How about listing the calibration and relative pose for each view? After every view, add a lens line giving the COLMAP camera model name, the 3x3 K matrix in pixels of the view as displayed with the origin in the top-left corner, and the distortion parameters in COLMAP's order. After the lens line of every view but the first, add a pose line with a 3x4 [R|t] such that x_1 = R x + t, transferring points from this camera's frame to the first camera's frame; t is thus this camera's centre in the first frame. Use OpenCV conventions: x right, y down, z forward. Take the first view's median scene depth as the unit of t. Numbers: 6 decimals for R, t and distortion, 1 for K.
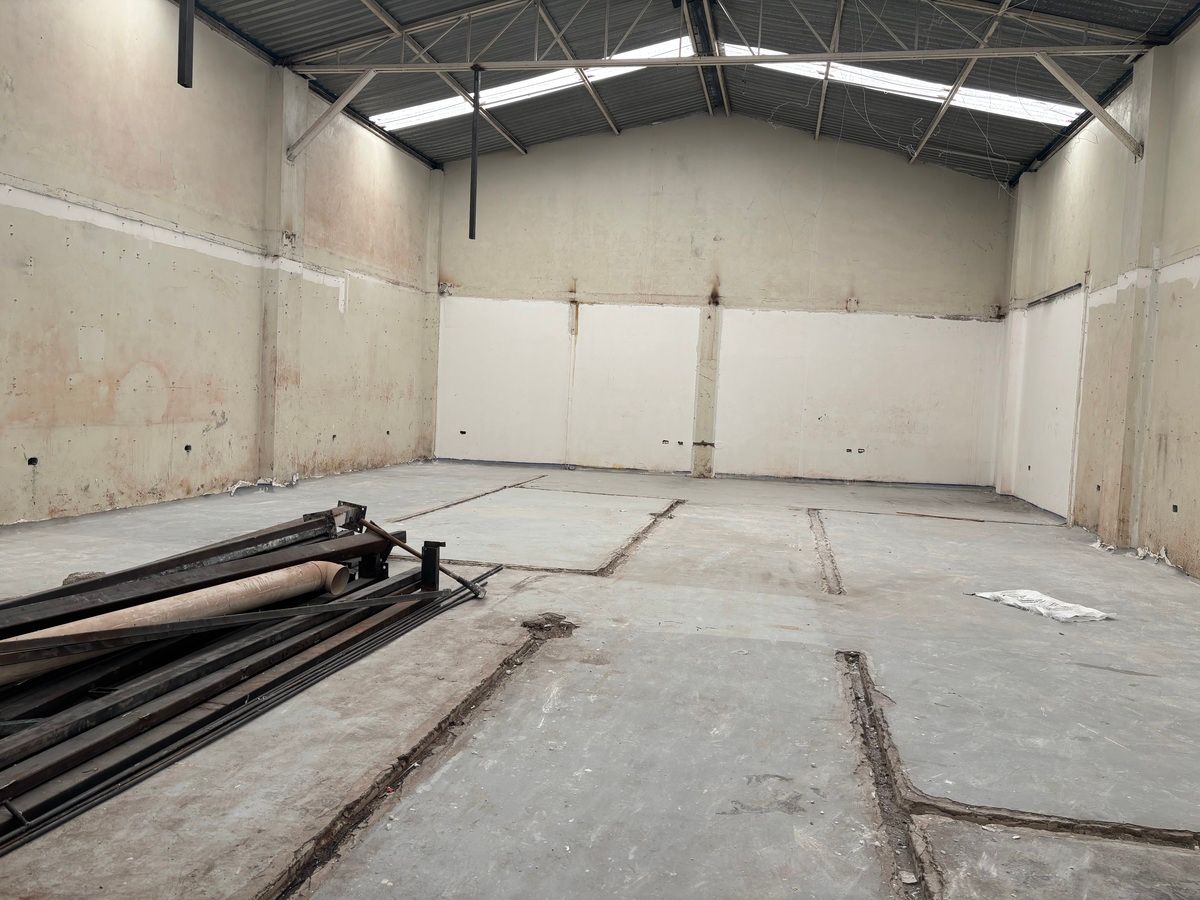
lens RADIAL K [[913.6, 0, 598.4], [0, 913.6, 440.0], [0, 0, 1]] dist [0.035018, -0.019453]
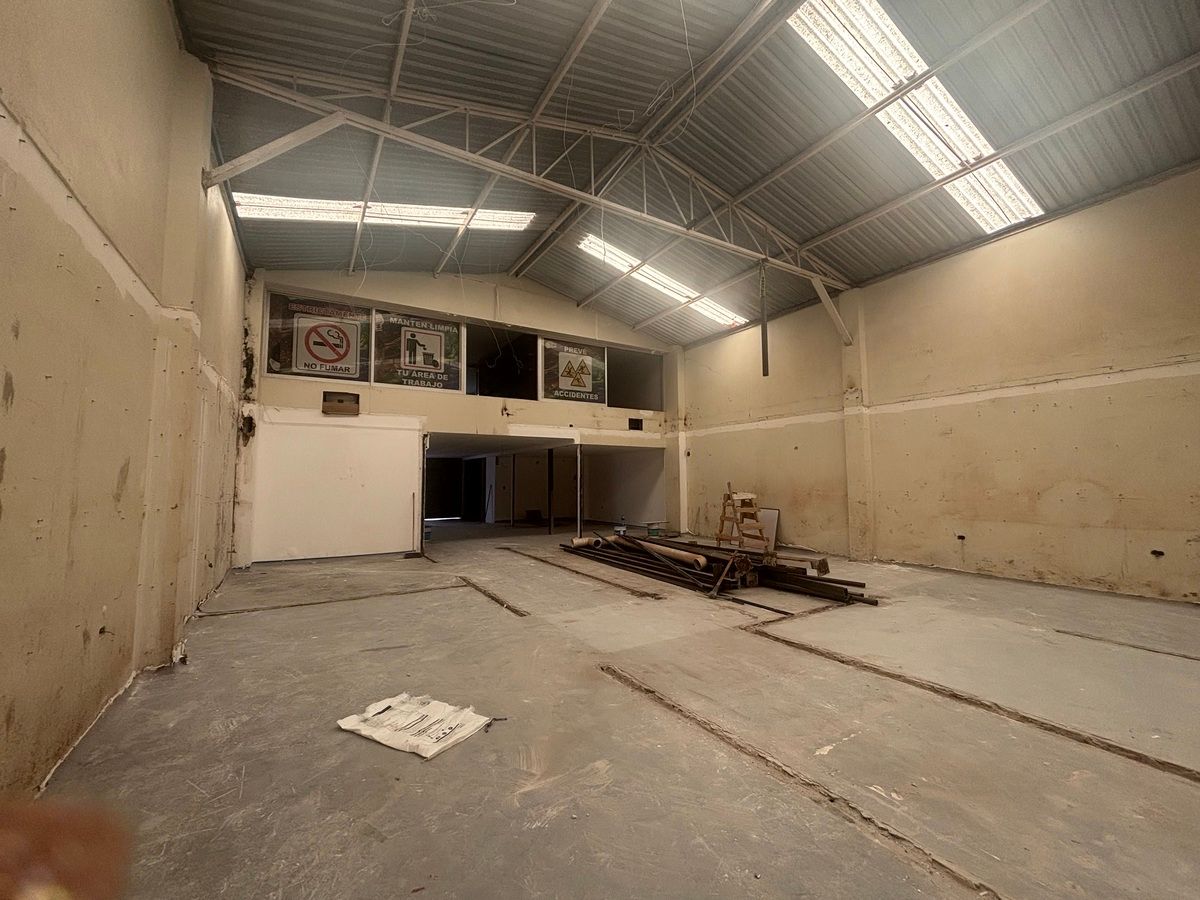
lens RADIAL K [[484.1, 0, 601.6], [0, 484.1, 451.0], [0, 0, 1]] dist [0.002380, -0.000907]
pose [[-0.737867, -0.088638, -0.669100, 0.533301], [-0.066389, 0.996063, -0.058740, -0.041769], [0.671673, 0.001079, -0.740847, 1.146125]]
